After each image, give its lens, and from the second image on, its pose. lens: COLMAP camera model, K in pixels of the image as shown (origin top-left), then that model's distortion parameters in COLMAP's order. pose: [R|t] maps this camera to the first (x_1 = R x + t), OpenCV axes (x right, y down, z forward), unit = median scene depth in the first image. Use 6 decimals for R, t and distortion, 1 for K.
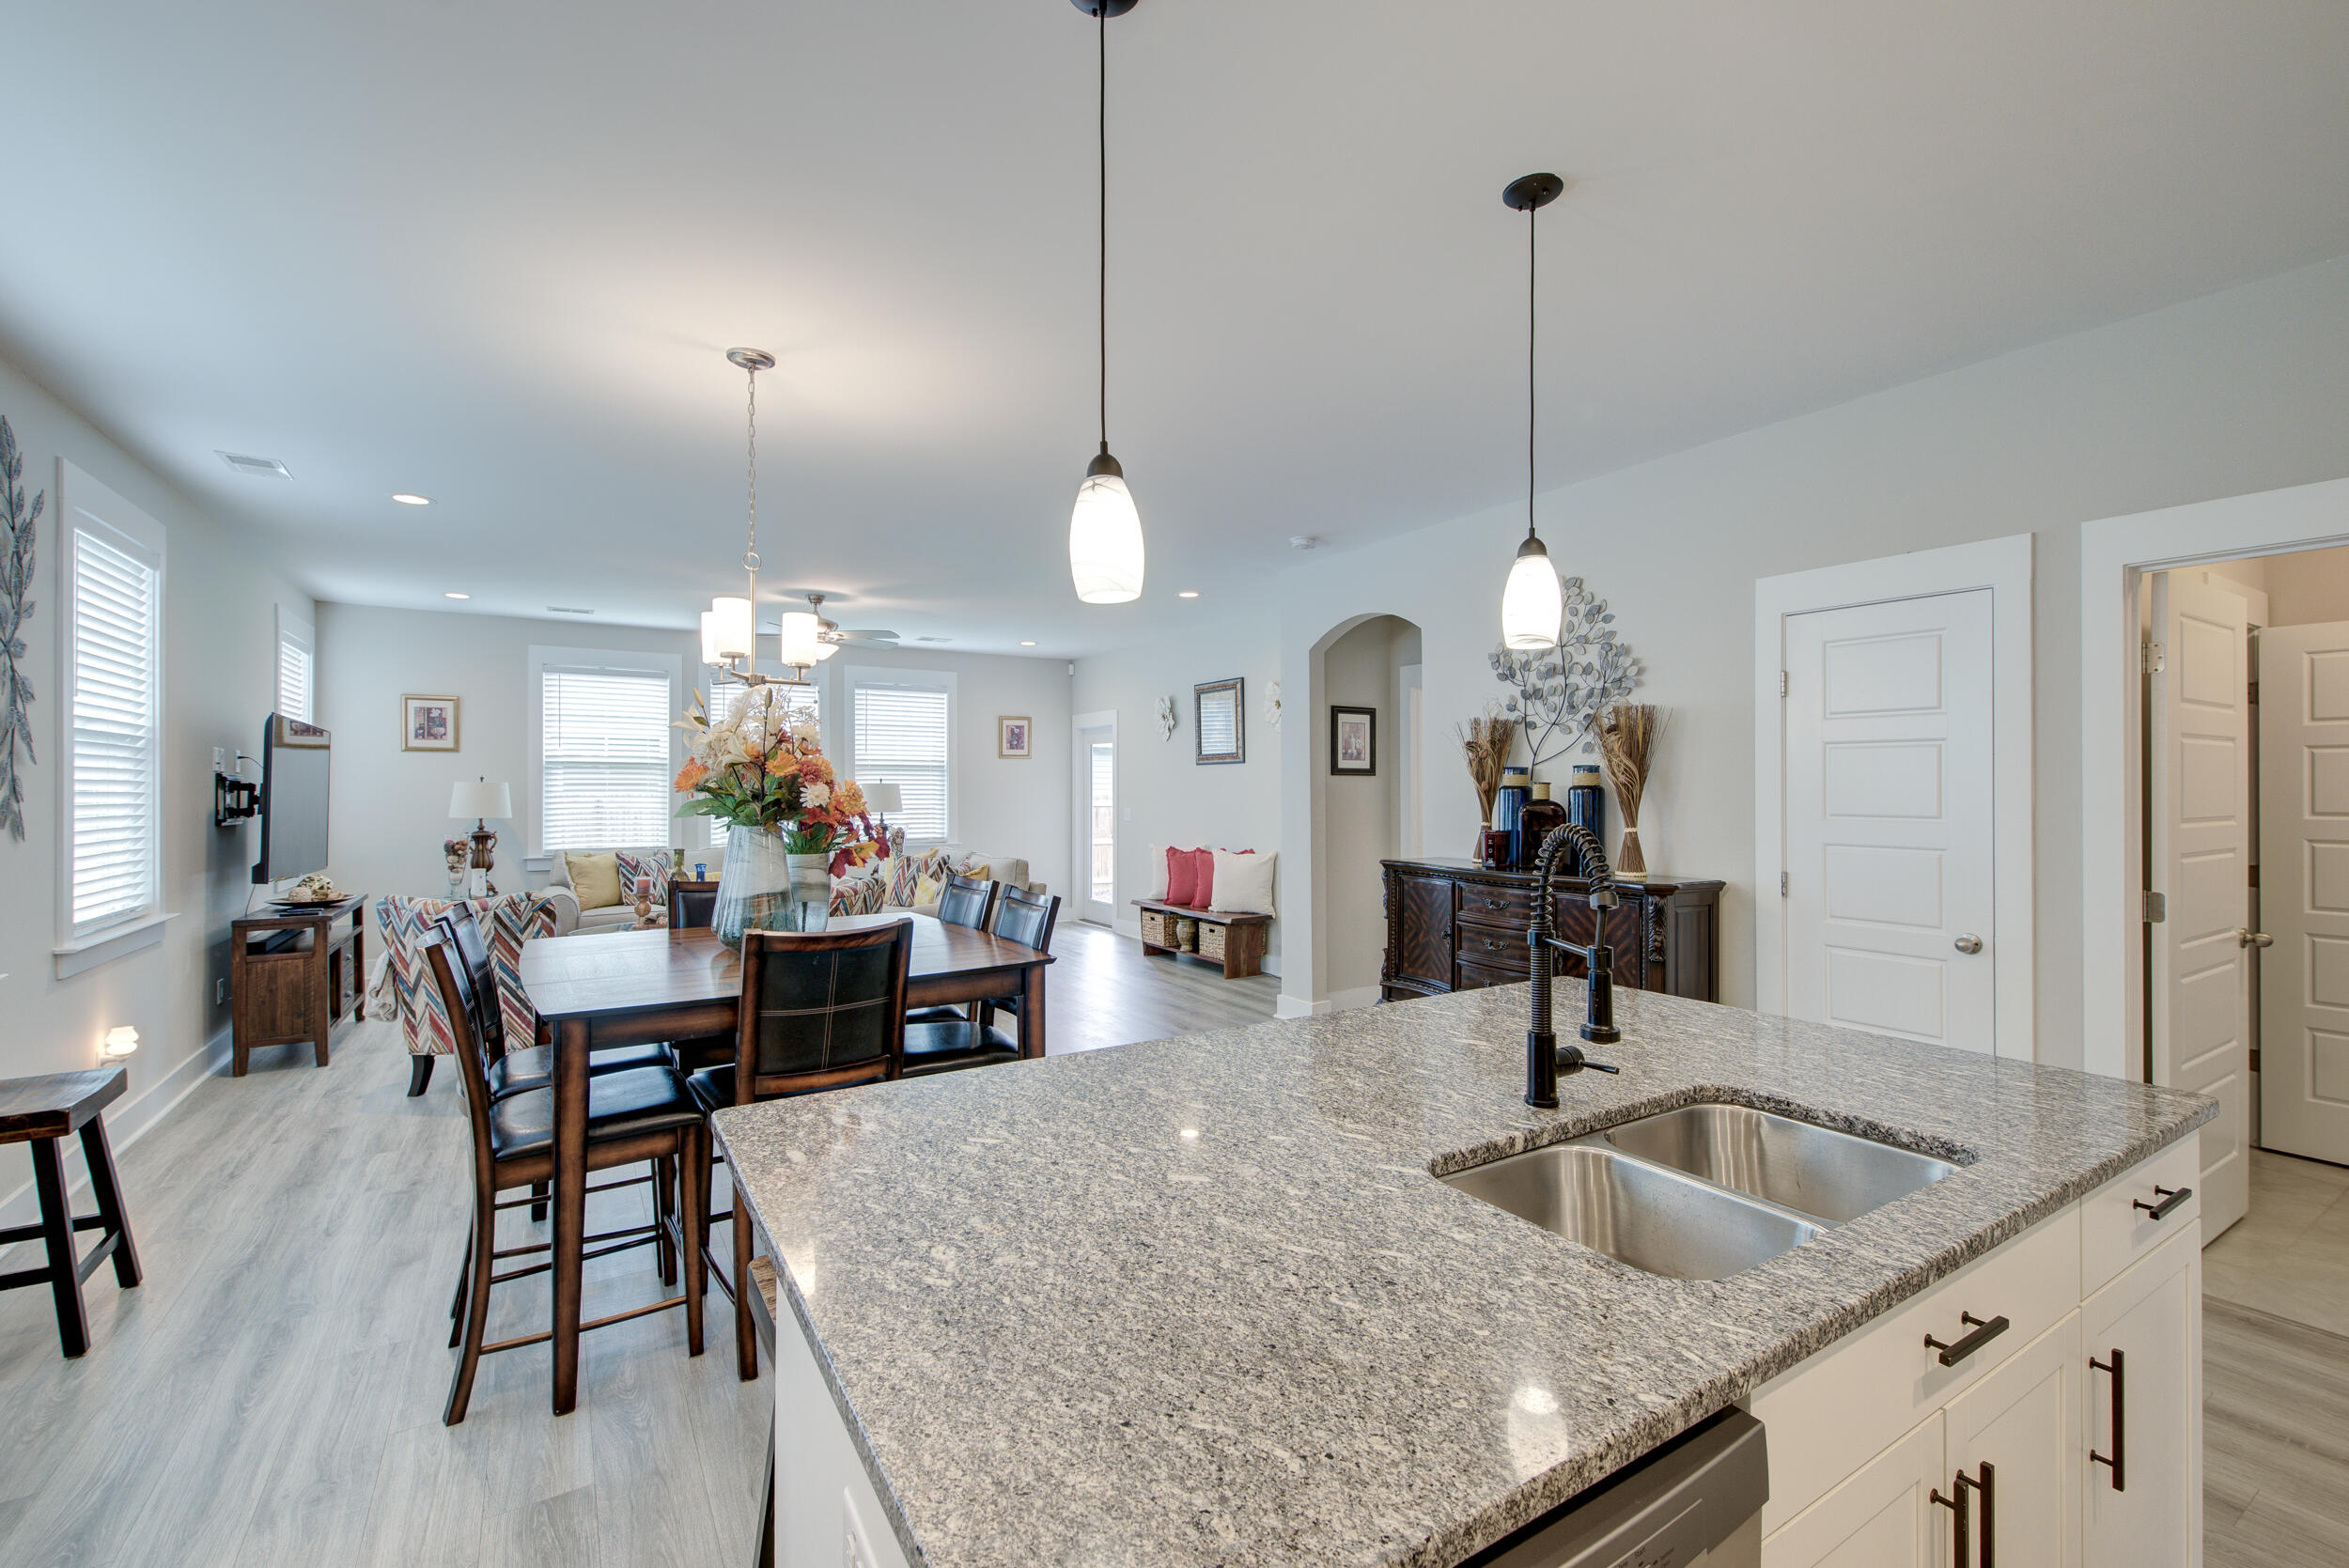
lens RADIAL K [[1003.8, 0, 1193.0], [0, 1003.8, 766.1], [0, 0, 1]] dist [0.011877, -0.004458]
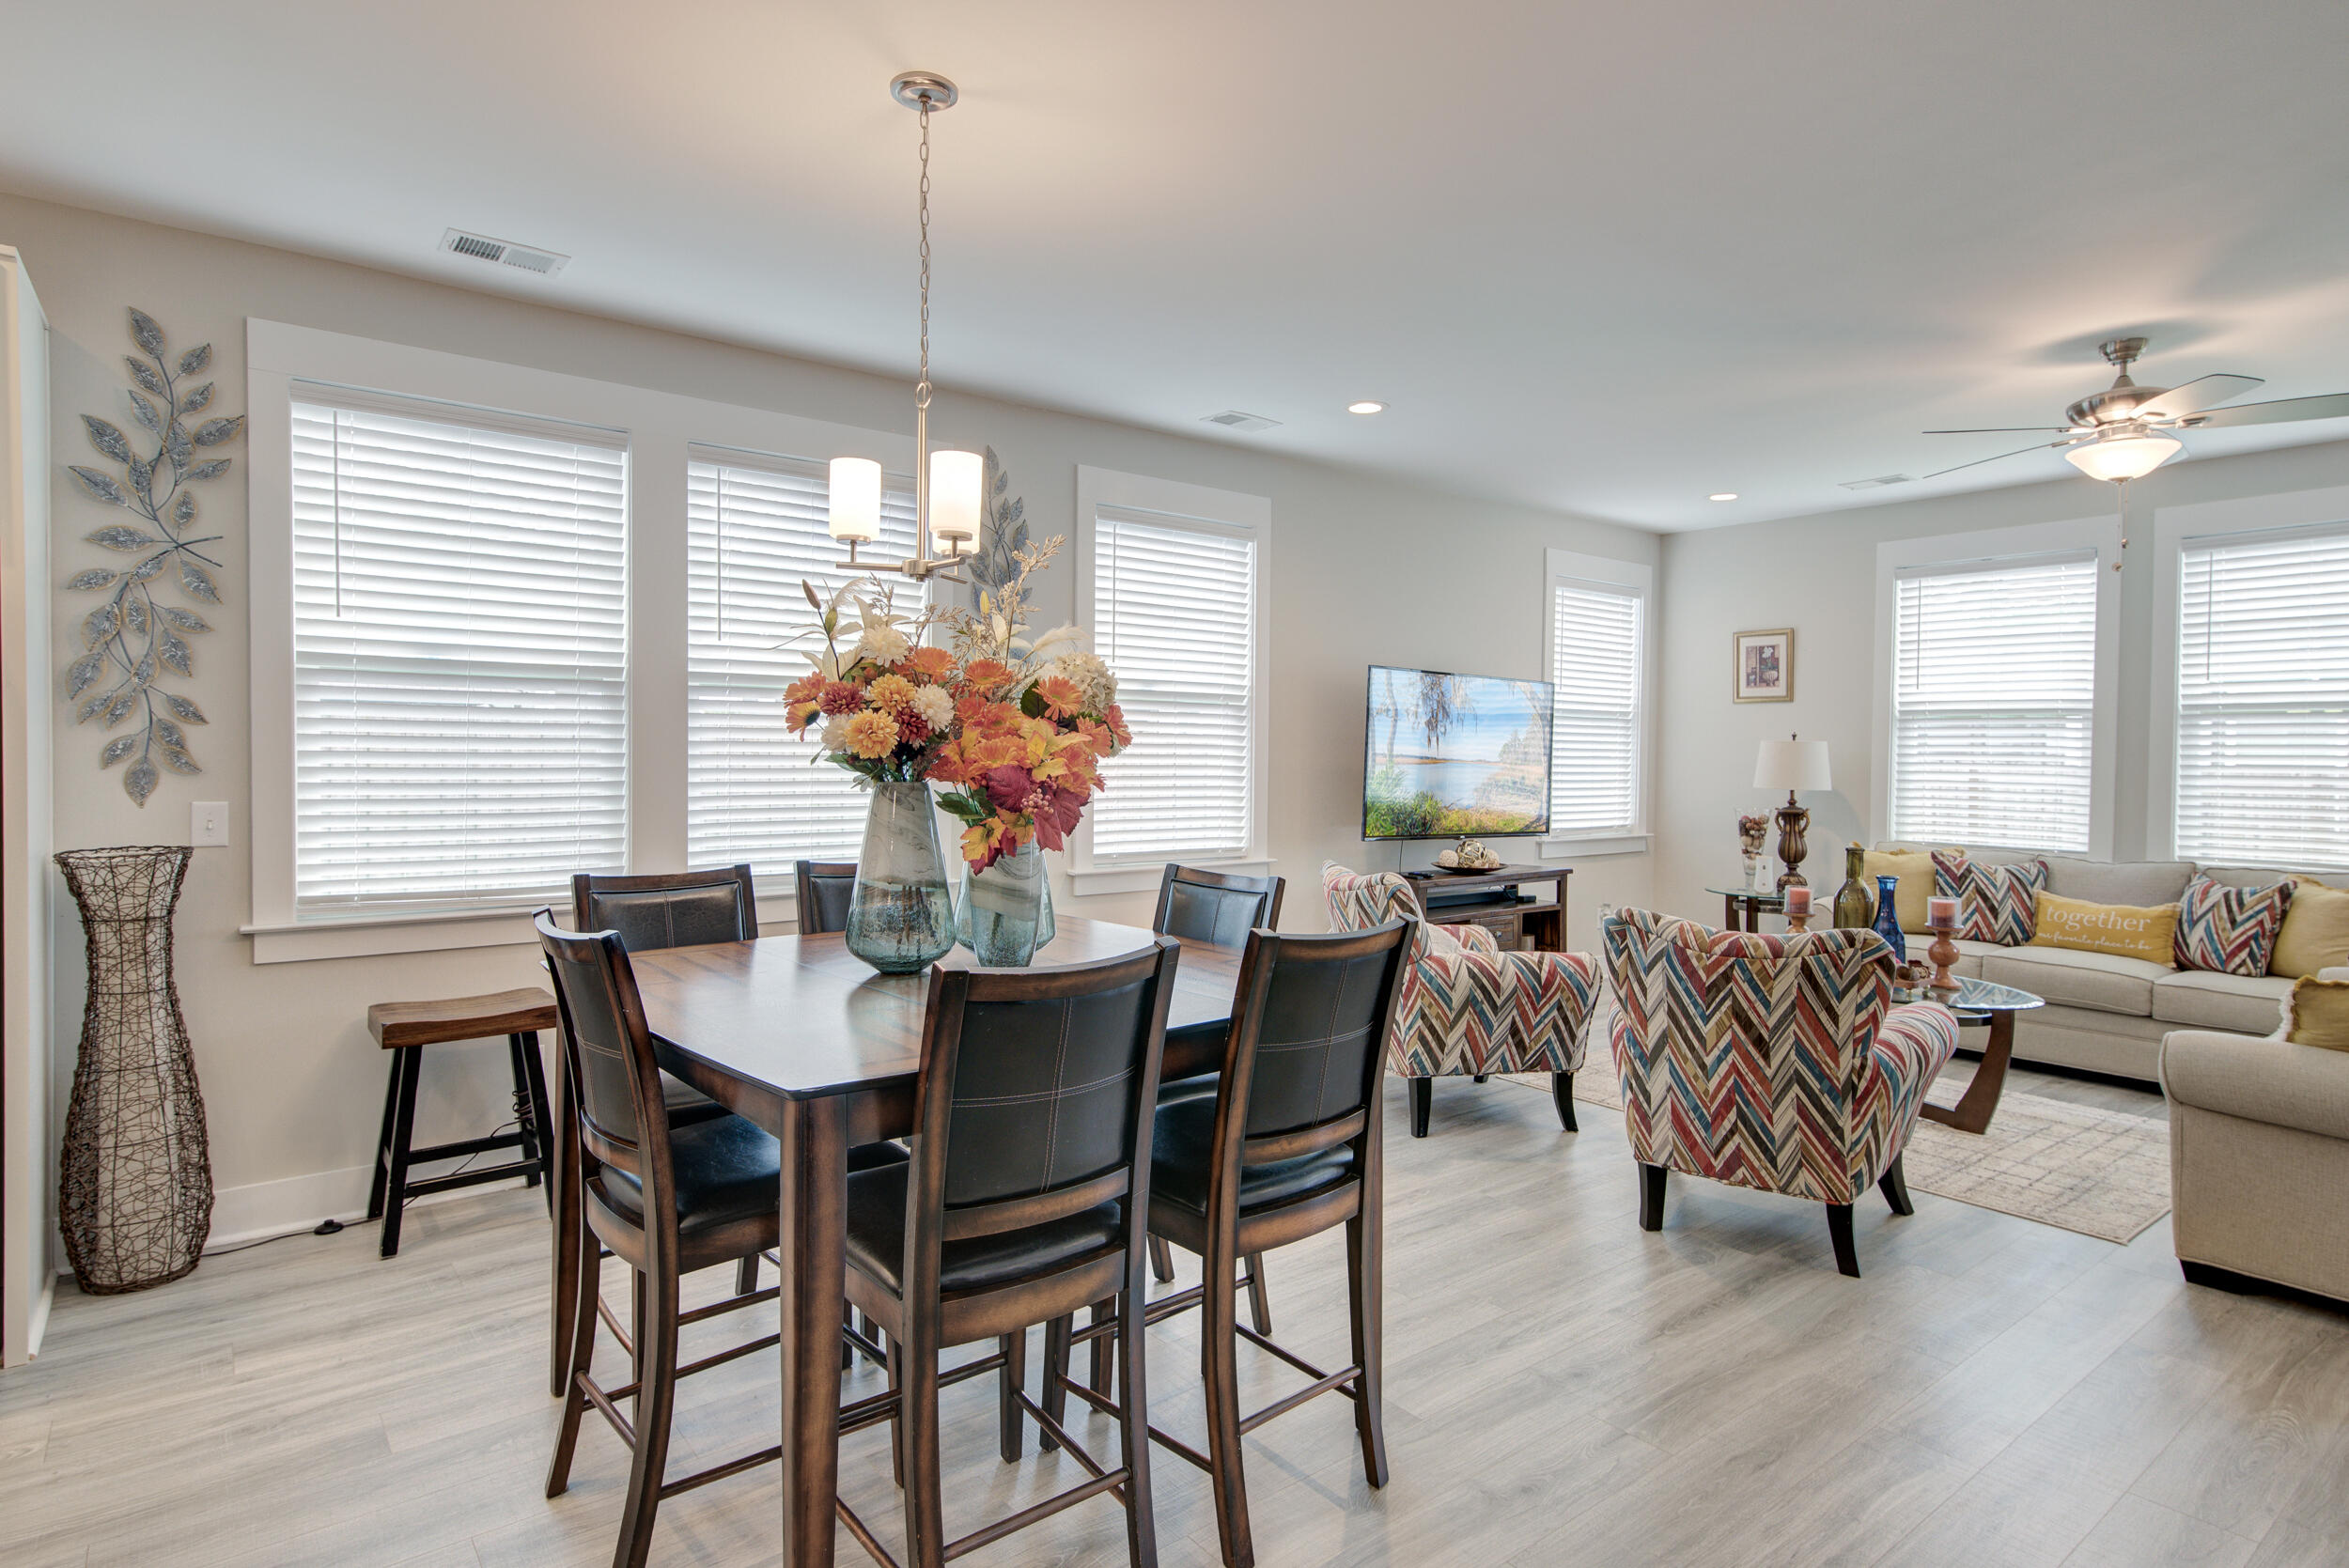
lens RADIAL K [[1245.6, 0, 1162.2], [0, 1245.6, 773.8], [0, 0, 1]] dist [0.016625, -0.000461]
pose [[0.084317, 0.019129, -0.996255, 0.181067], [0.011436, 0.999731, 0.020163, 0.016912], [0.996373, -0.013094, 0.084076, 0.472876]]
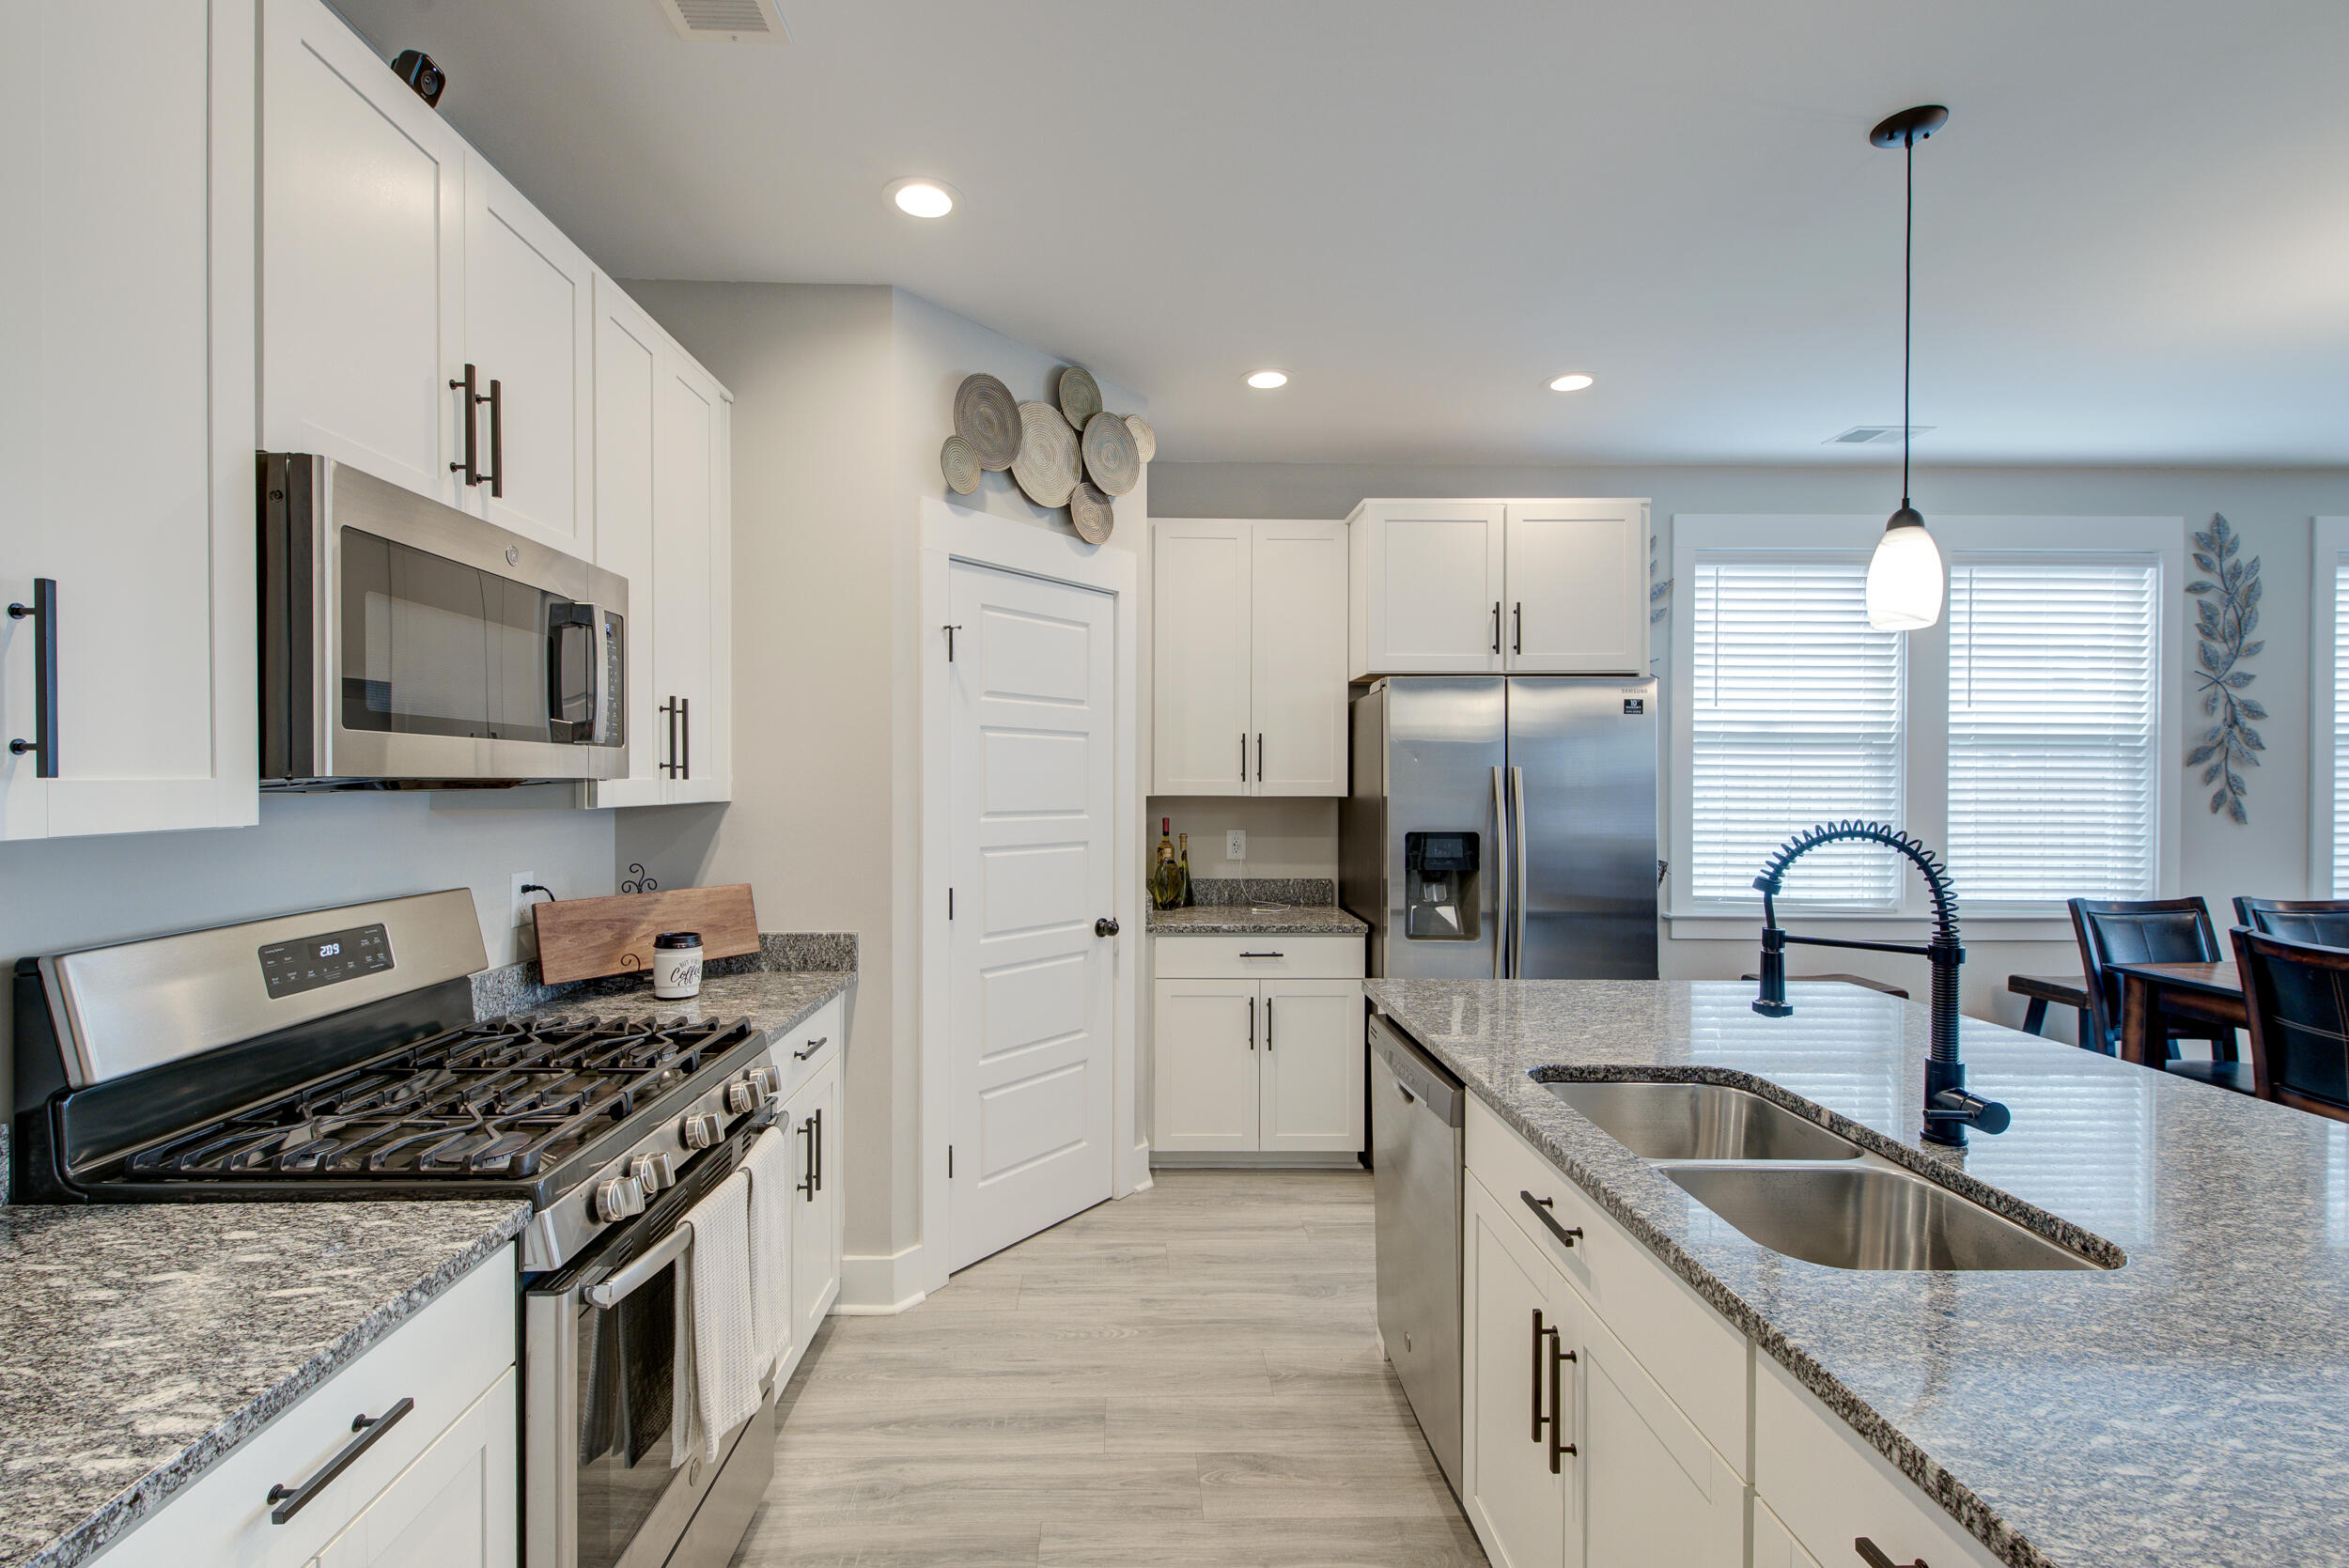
lens RADIAL K [[1003.8, 0, 1146.3], [0, 1003.8, 782.5], [0, 0, 1]] dist [0.011877, -0.004458]
pose [[-0.514961, 0.000813, -0.857213, 0.335280], [0.011184, 0.999921, -0.005771, 0.004888], [0.857140, -0.012559, -0.514930, 0.197384]]
